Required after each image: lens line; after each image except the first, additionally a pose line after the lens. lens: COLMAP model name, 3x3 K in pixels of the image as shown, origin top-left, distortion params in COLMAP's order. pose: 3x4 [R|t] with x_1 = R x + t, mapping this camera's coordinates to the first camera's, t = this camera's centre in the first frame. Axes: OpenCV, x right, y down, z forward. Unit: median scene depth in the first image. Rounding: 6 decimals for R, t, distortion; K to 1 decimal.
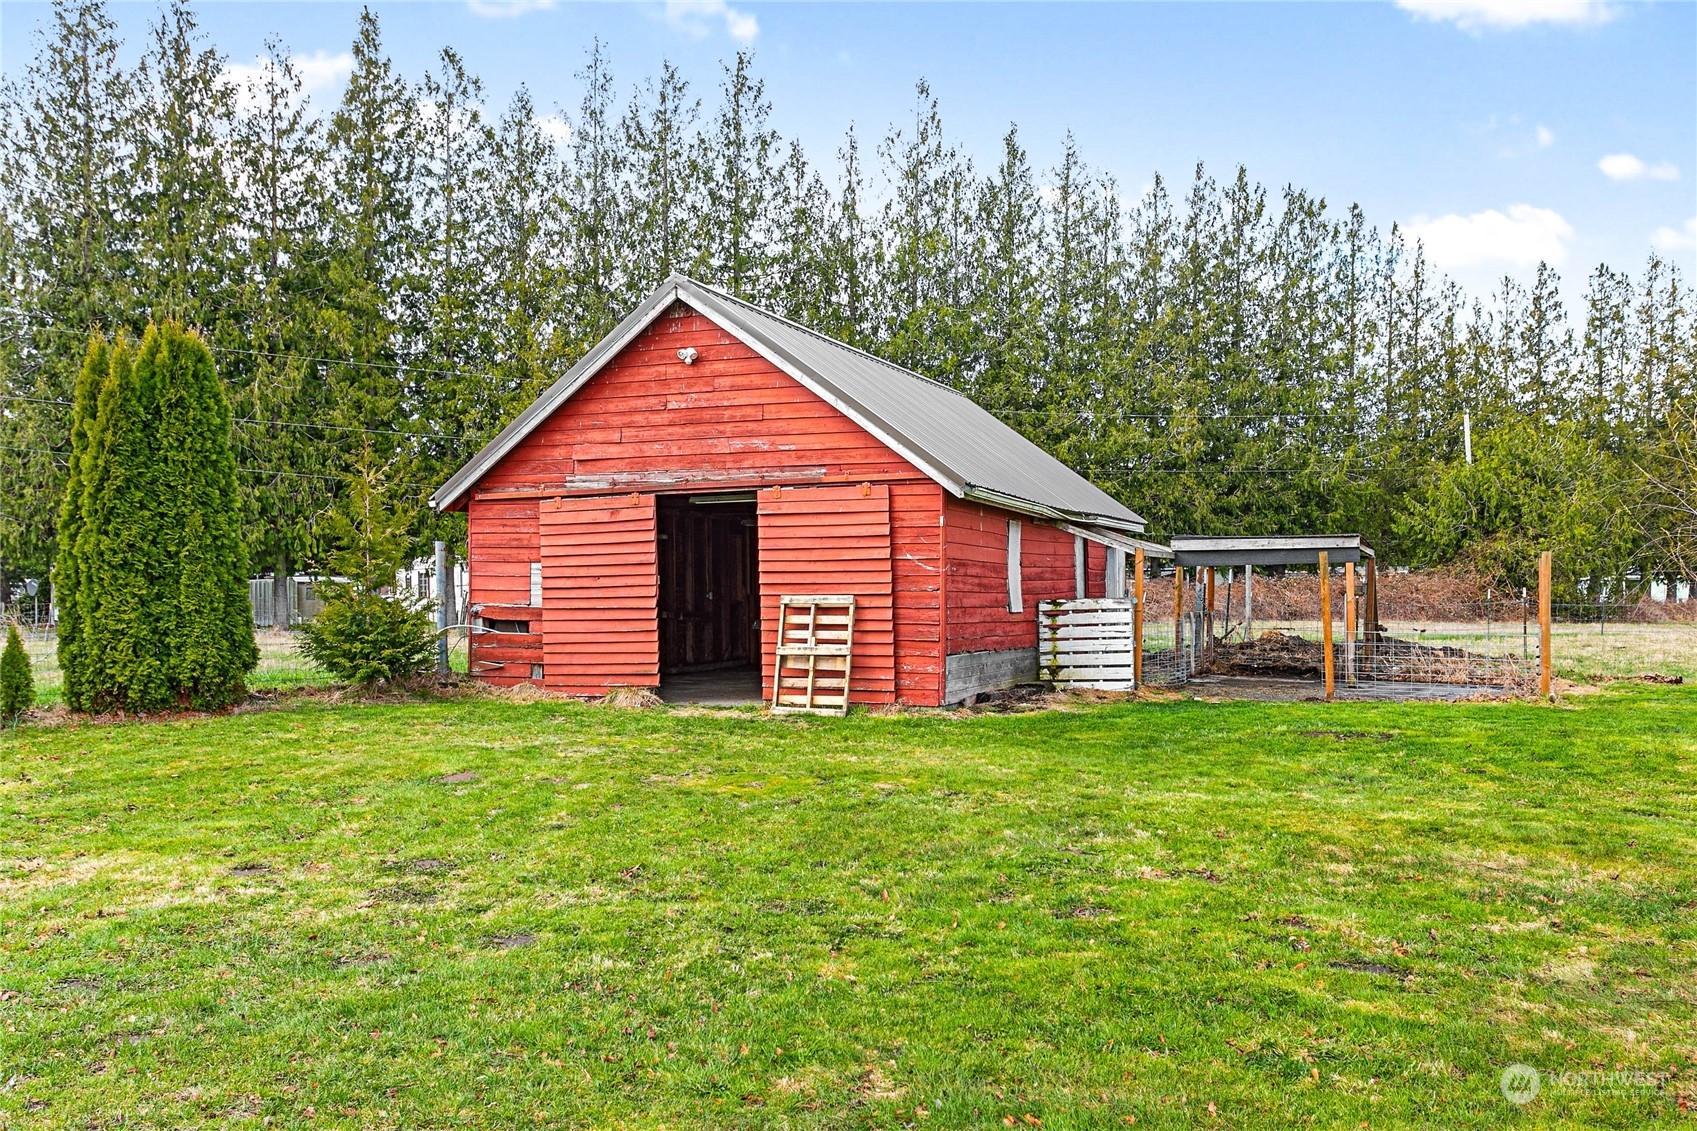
lens RADIAL K [[1398.1, 0, 819.6], [0, 1398.1, 603.7], [0, 0, 1]] dist [0.001680, -0.008851]
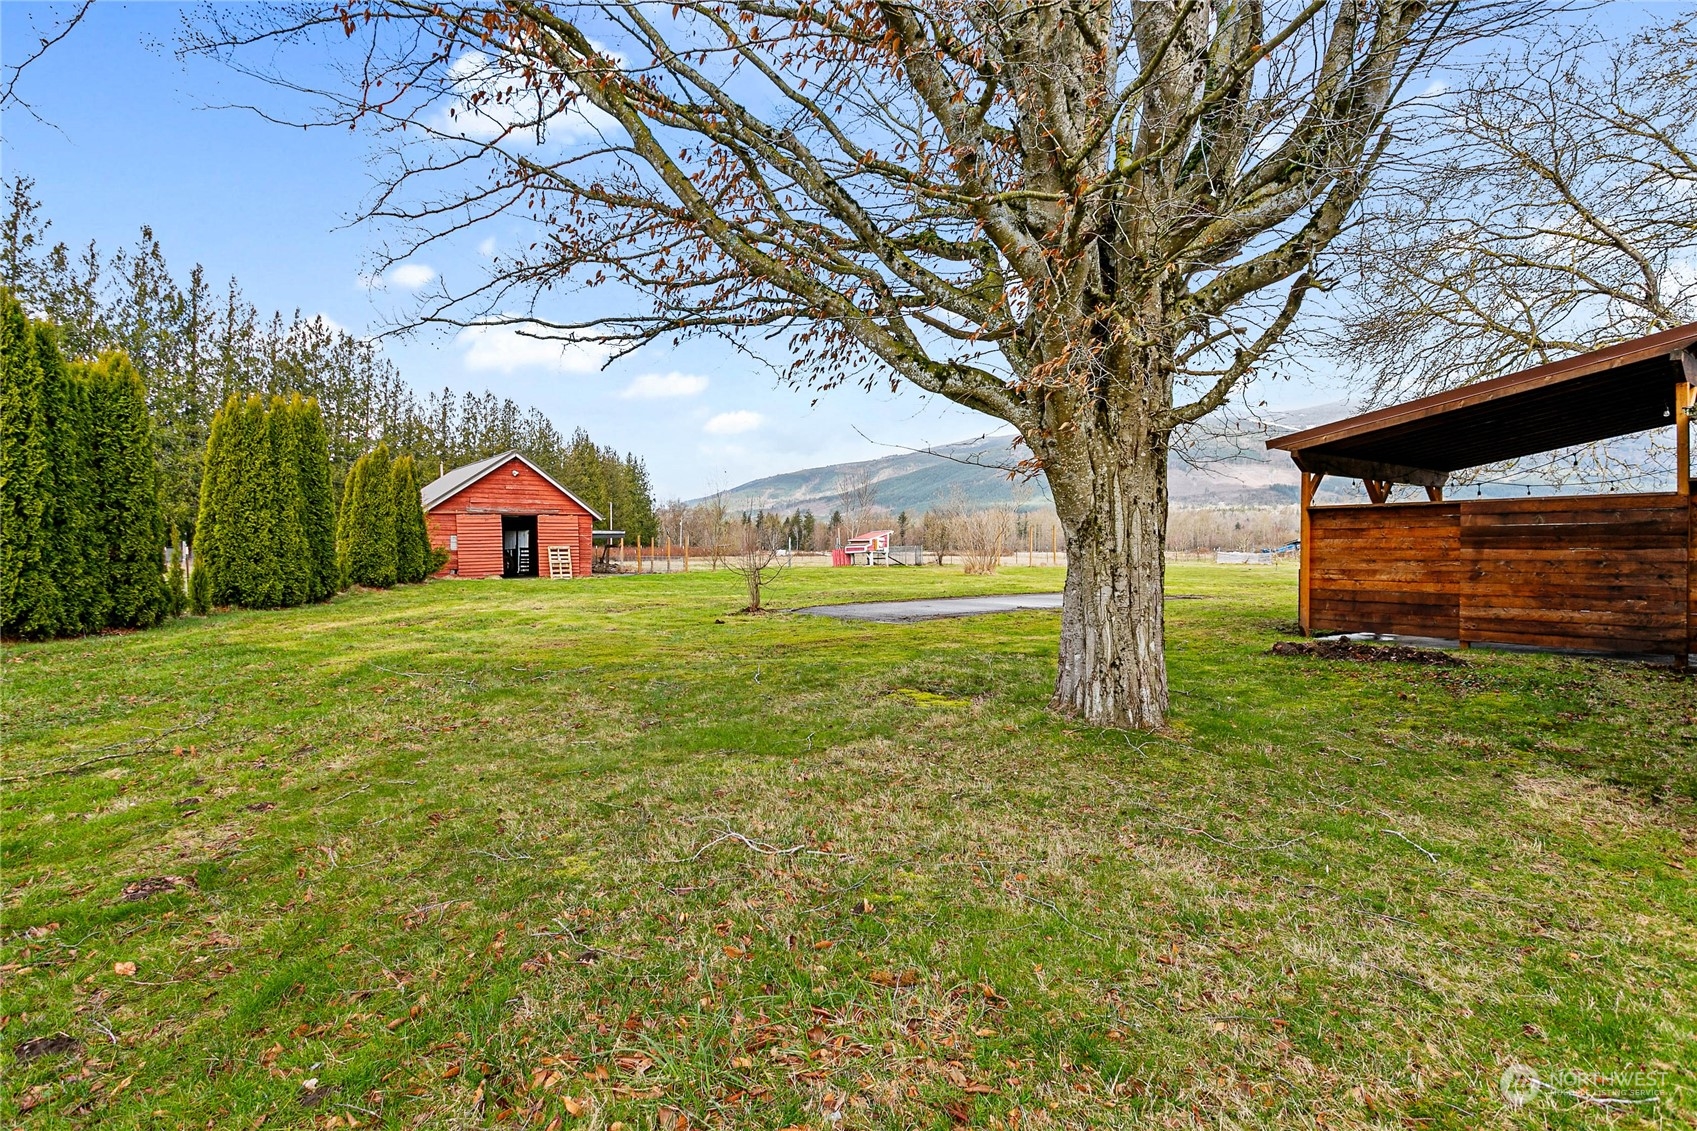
lens RADIAL K [[871.7, 0, 848.5], [0, 871.7, 565.5], [0, 0, 1]] dist [0.002776, 0.000472]
pose [[0.493966, -0.016750, 0.869320, -0.467513], [0.009259, 0.999859, 0.014004, 0.005561], [-0.869432, 0.001132, 0.494051, -0.217611]]
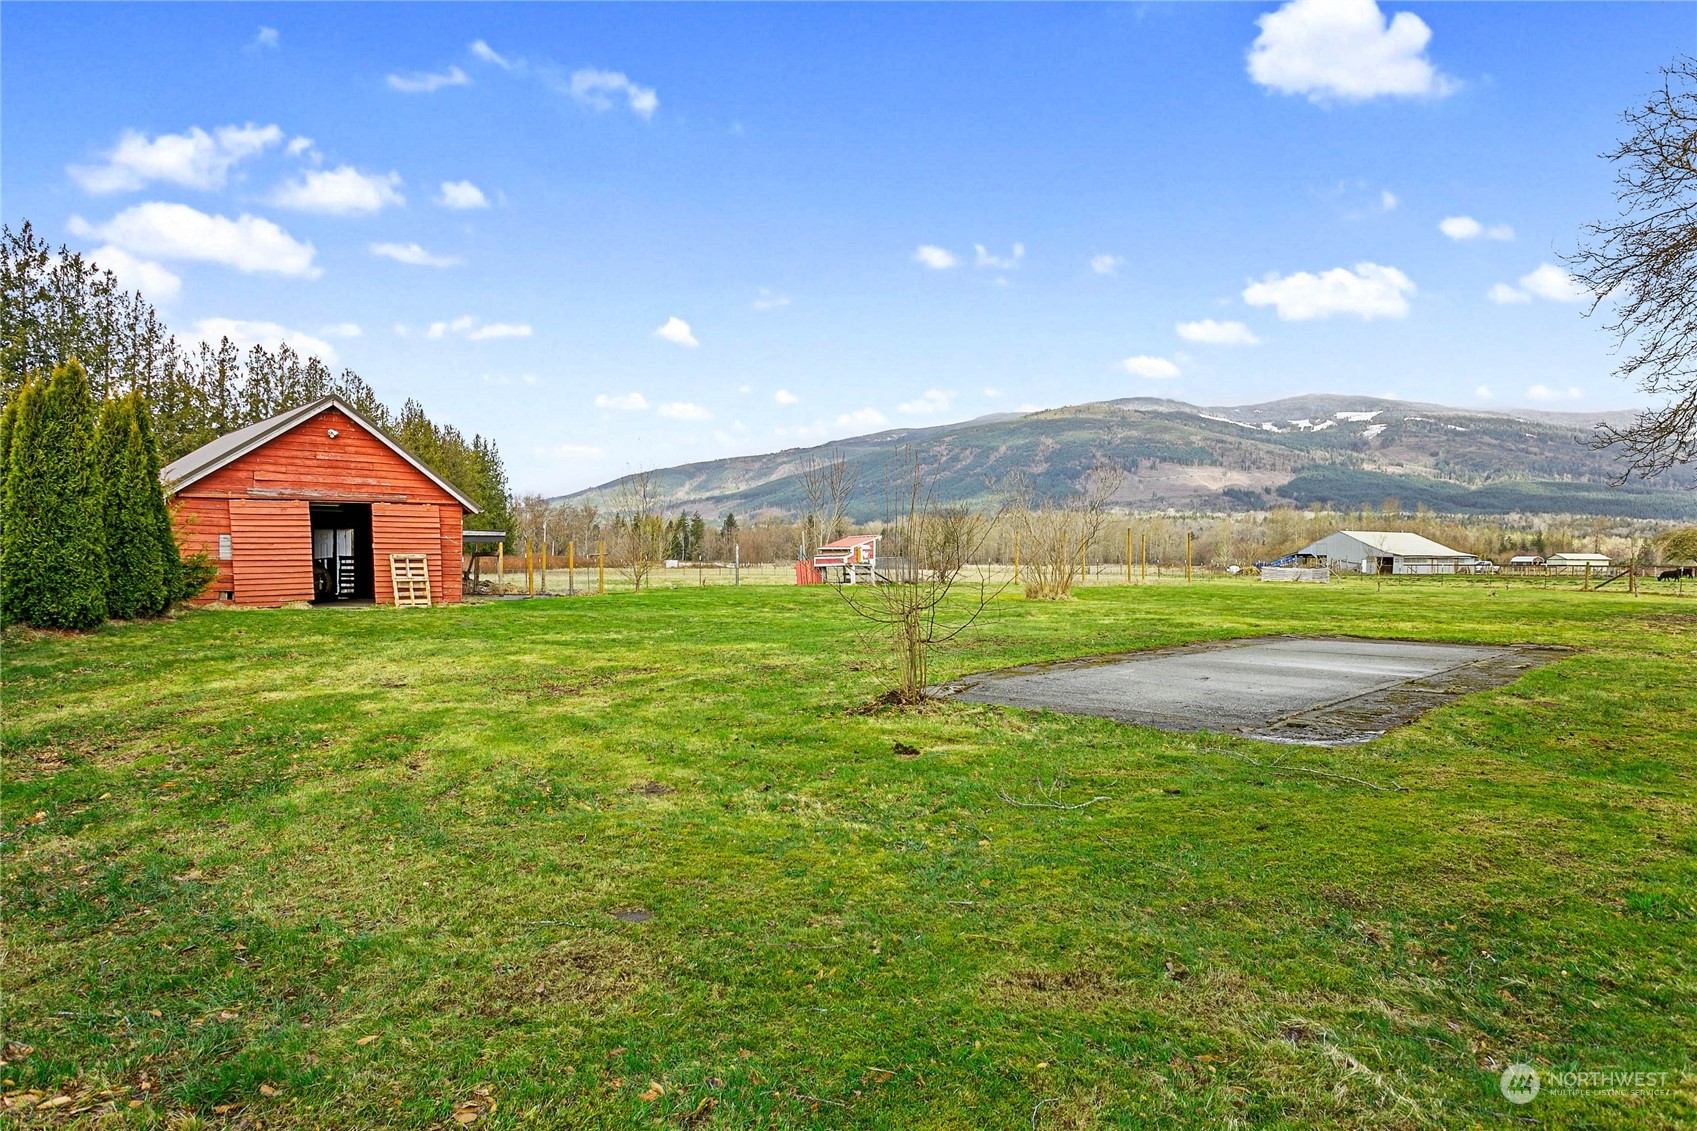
lens RADIAL K [[1012.3, 0, 848.5], [0, 1012.3, 604.4], [0, 0, 1]] dist [0.008917, -0.000380]
pose [[0.393147, -0.038262, 0.918679, -0.359109], [0.003676, 0.999191, 0.040042, 0.003501], [-0.919468, -0.012365, 0.392969, -0.079211]]
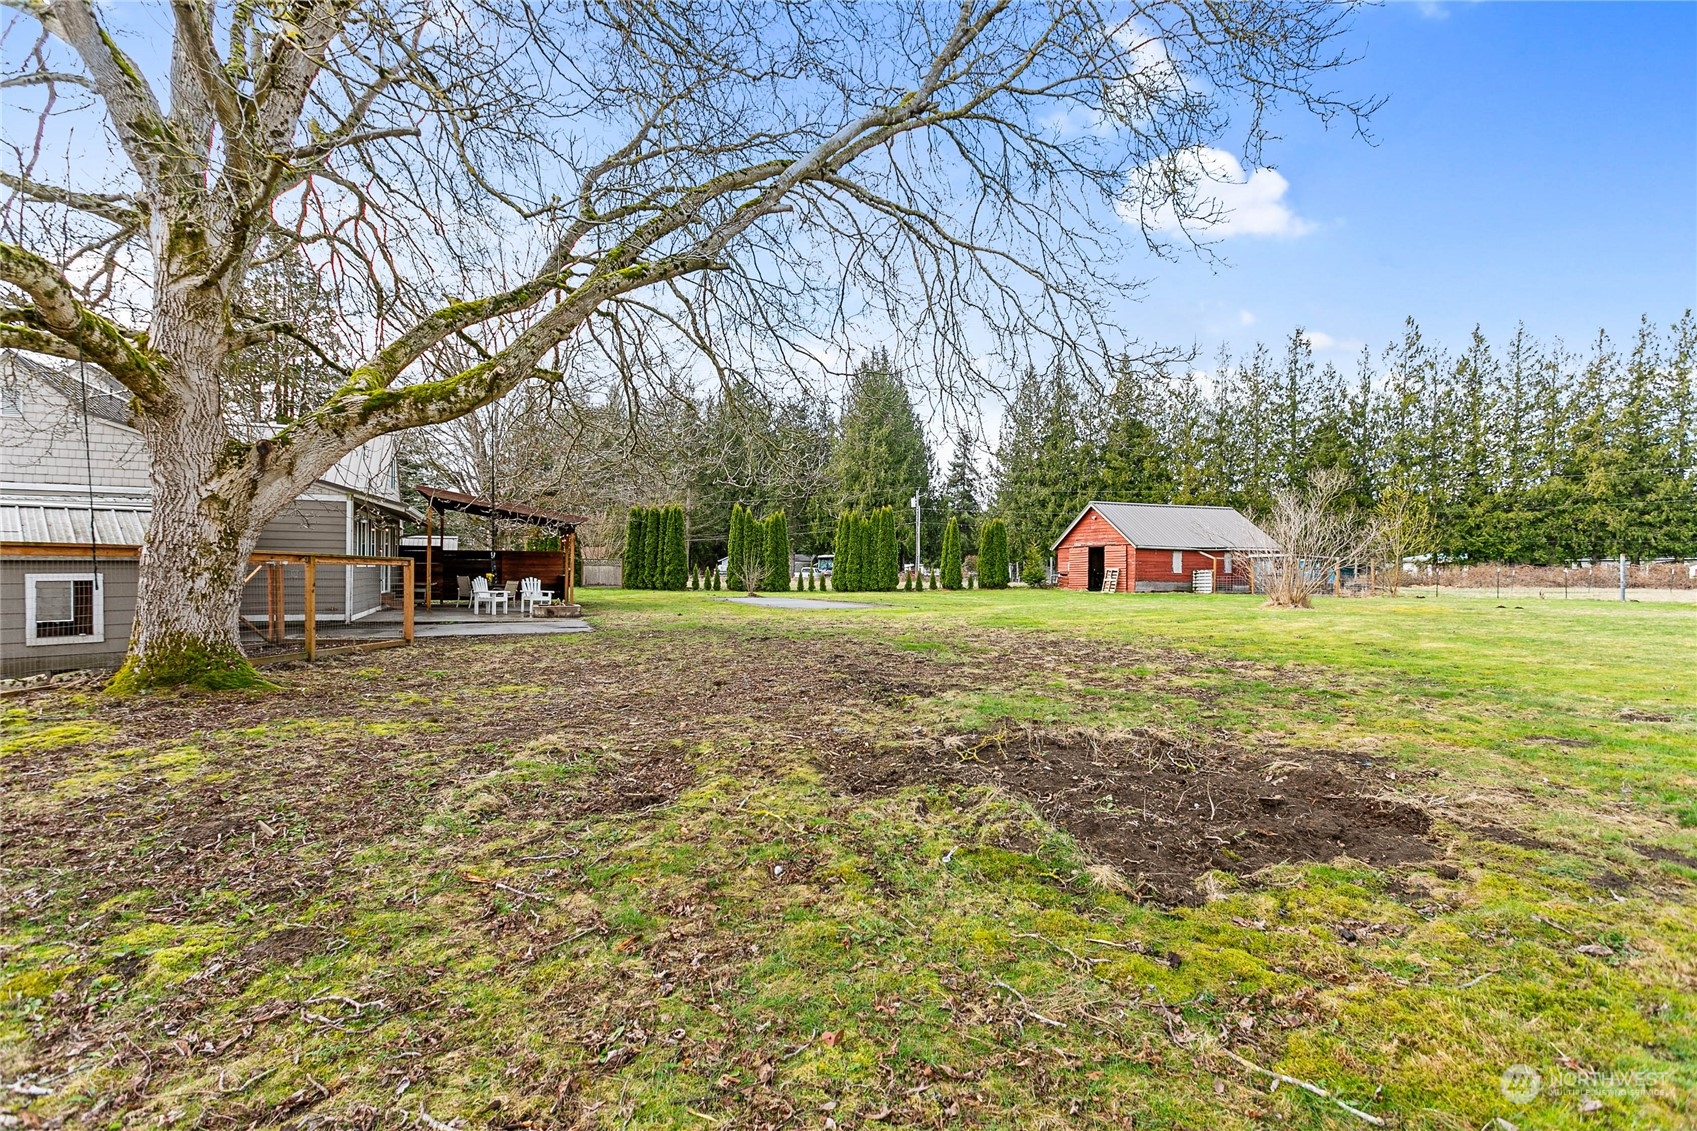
lens RADIAL K [[830.0, 0, 848.5], [0, 830.0, 565.5], [0, 0, 1]] dist [0.024863, -0.001008]
pose [[0.714967, 0.000724, -0.699157, 0.396435], [-0.013012, 0.999840, -0.012272, 0.008913], [0.699037, 0.017871, 0.714862, -0.487111]]
